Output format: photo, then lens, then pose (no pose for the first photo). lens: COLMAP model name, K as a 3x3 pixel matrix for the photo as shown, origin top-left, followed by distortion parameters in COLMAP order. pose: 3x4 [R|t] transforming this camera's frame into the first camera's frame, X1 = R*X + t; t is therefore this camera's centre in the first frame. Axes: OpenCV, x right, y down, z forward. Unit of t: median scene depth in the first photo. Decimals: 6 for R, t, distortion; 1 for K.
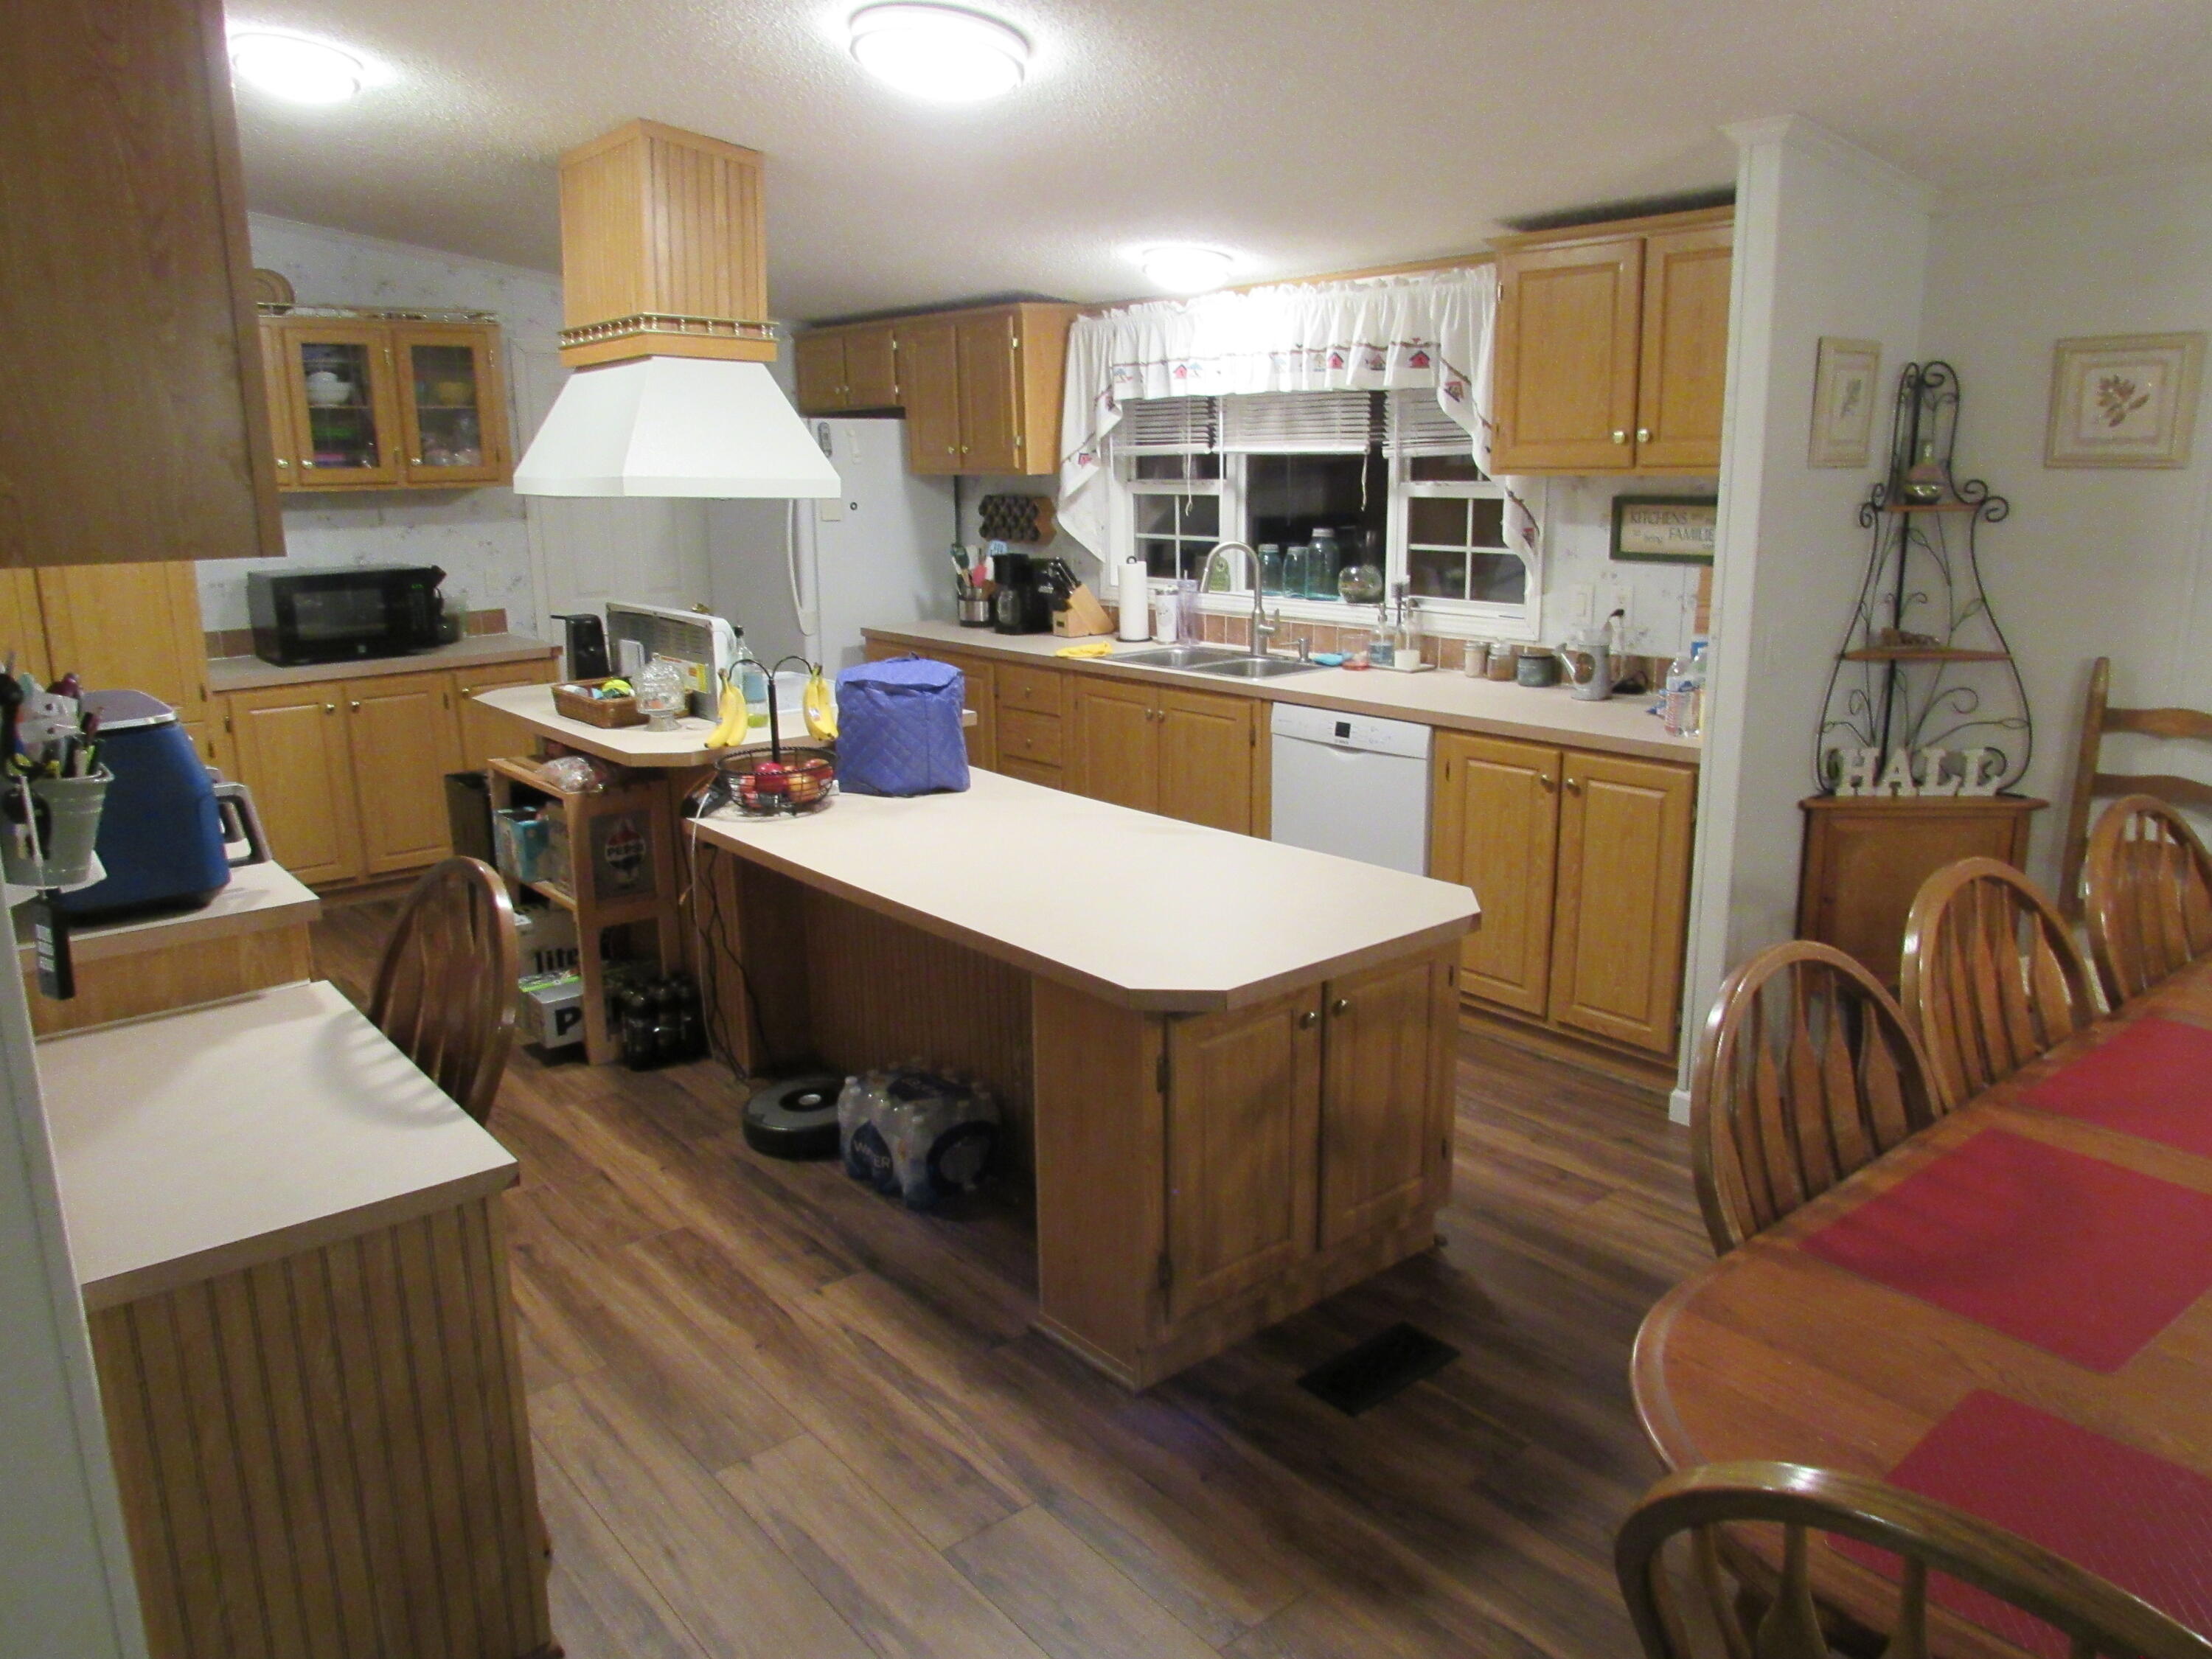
lens RADIAL K [[1620.7, 0, 1106.0], [0, 1620.7, 829.5], [0, 0, 1]] dist [-0.004853, 0.004133]
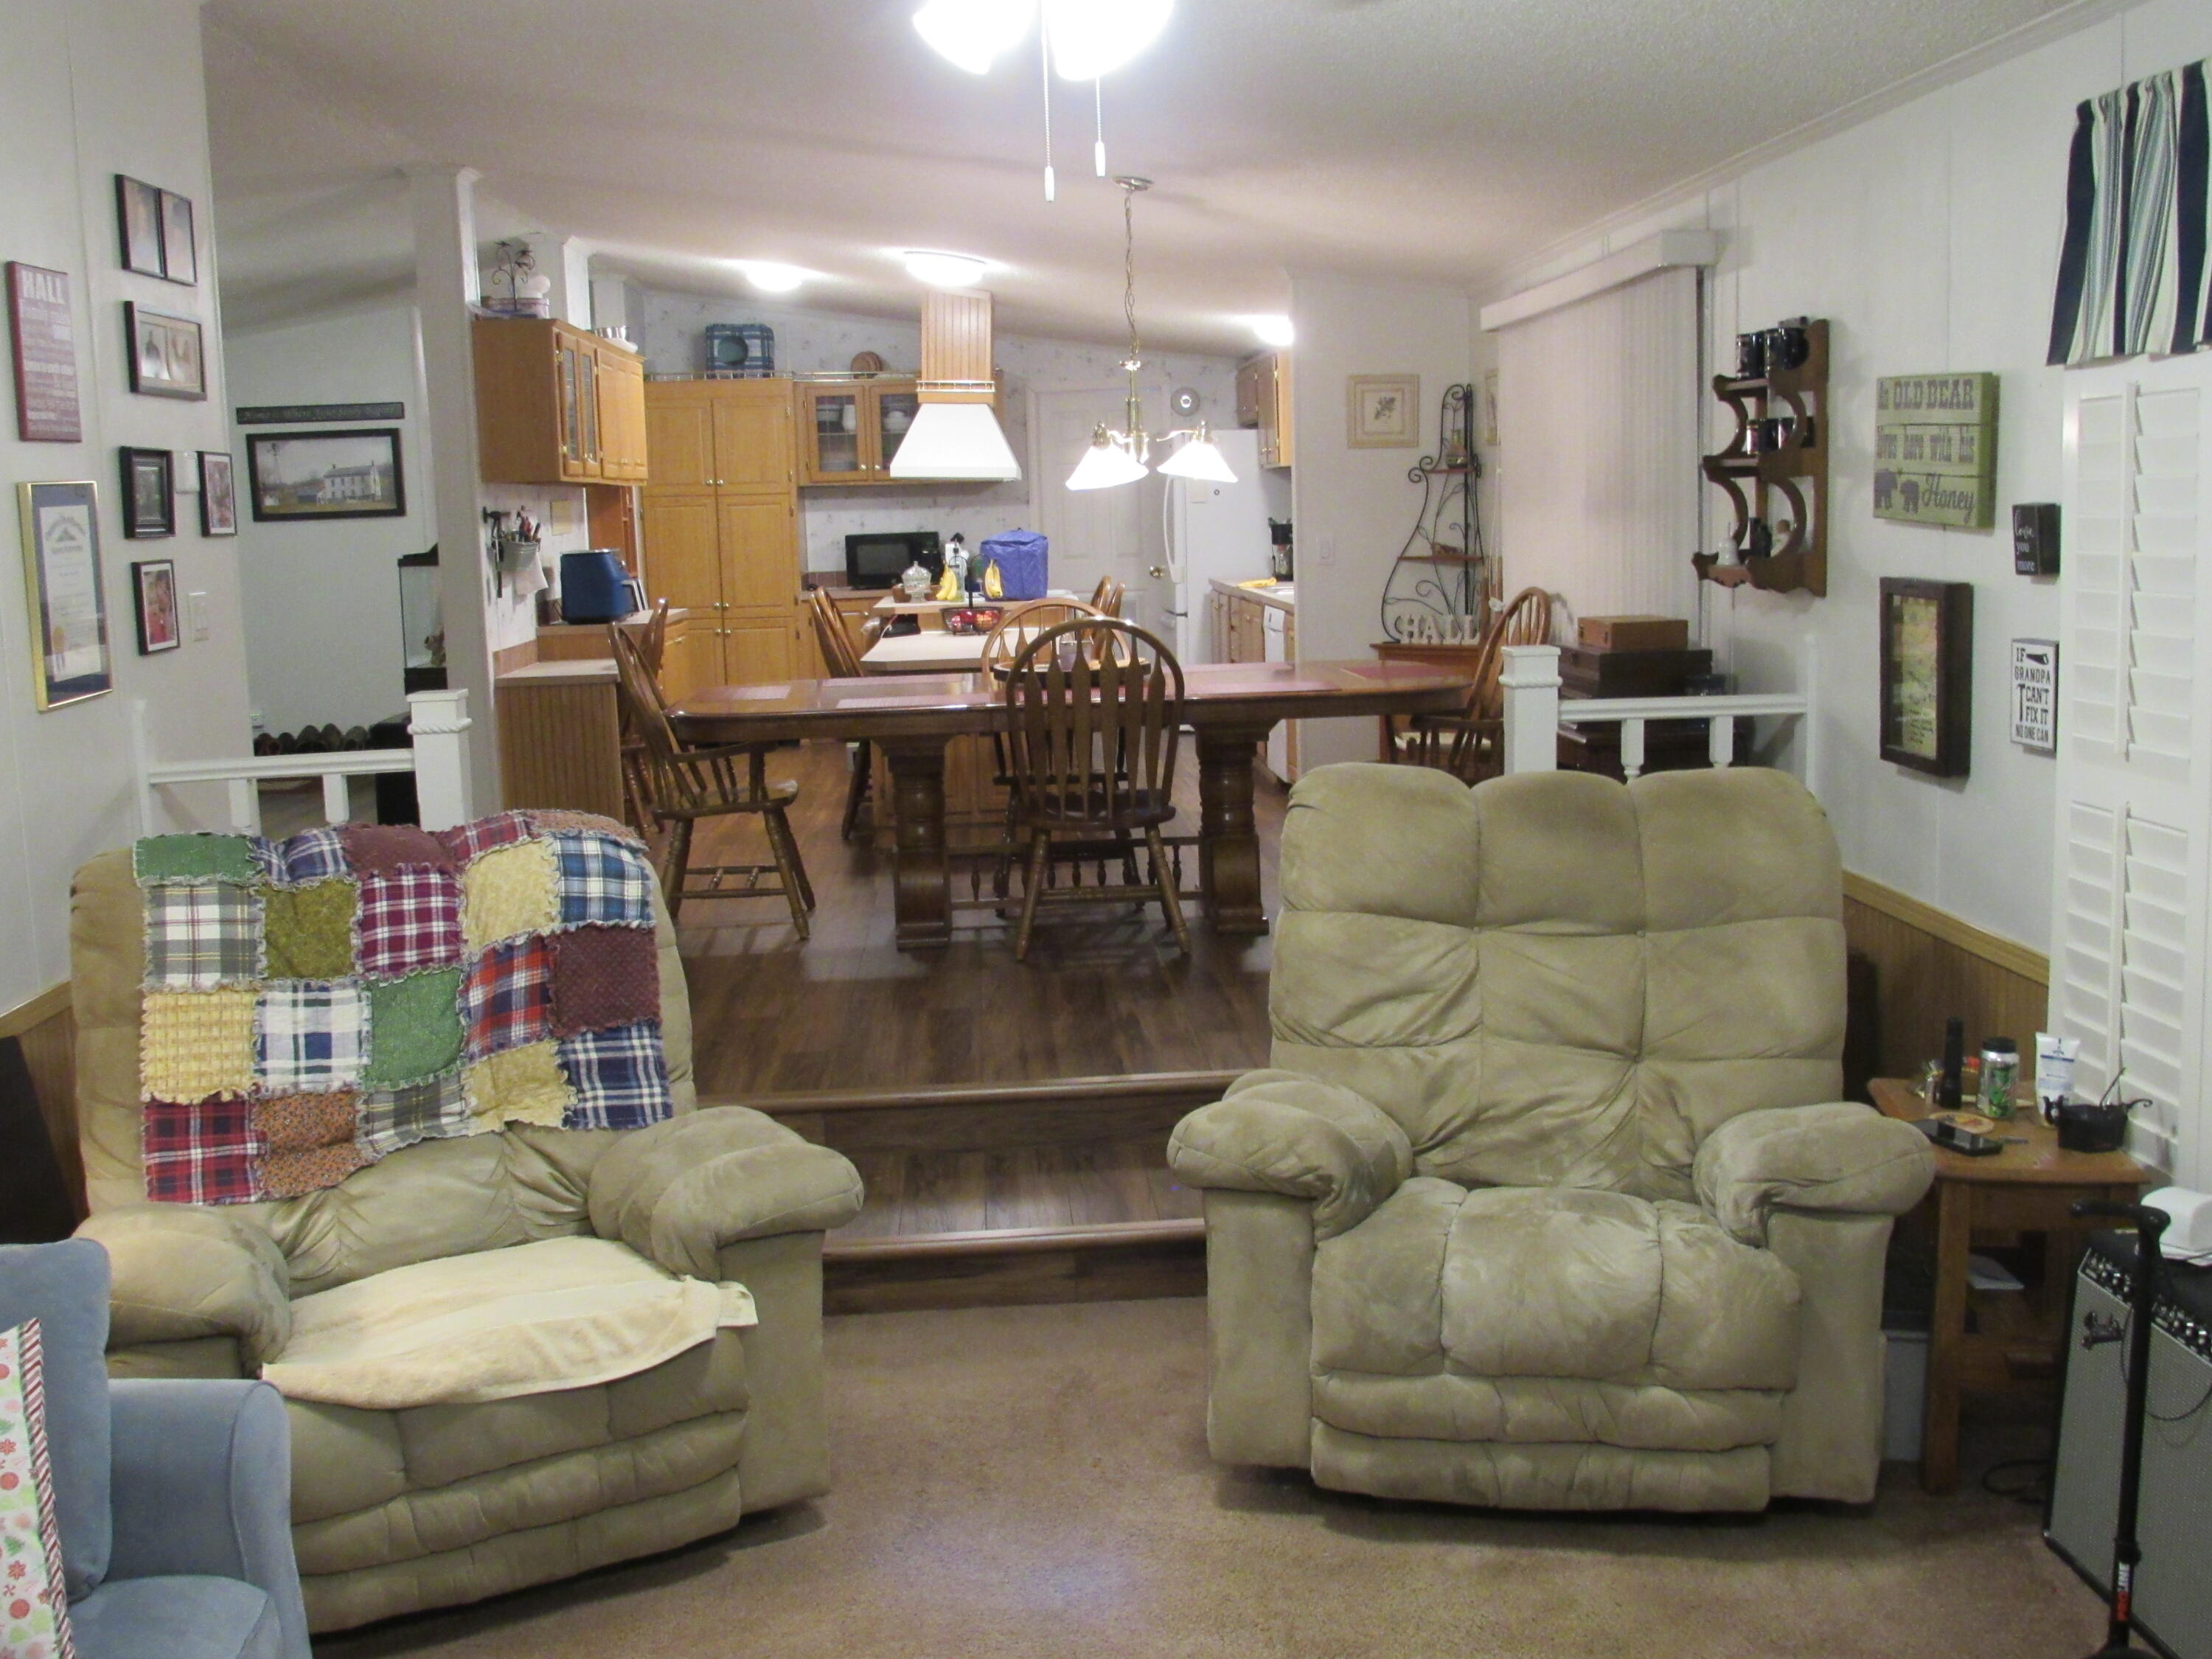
lens RADIAL K [[2220.5, 0, 1106.0], [0, 2220.5, 829.5], [0, 0, 1]] dist [0.001152, 0.000862]
pose [[0.823535, 0.075897, -0.562165, 1.516998], [-0.113679, 0.992987, -0.032469, 0.283066], [0.555759, 0.090646, 0.826387, -1.067154]]
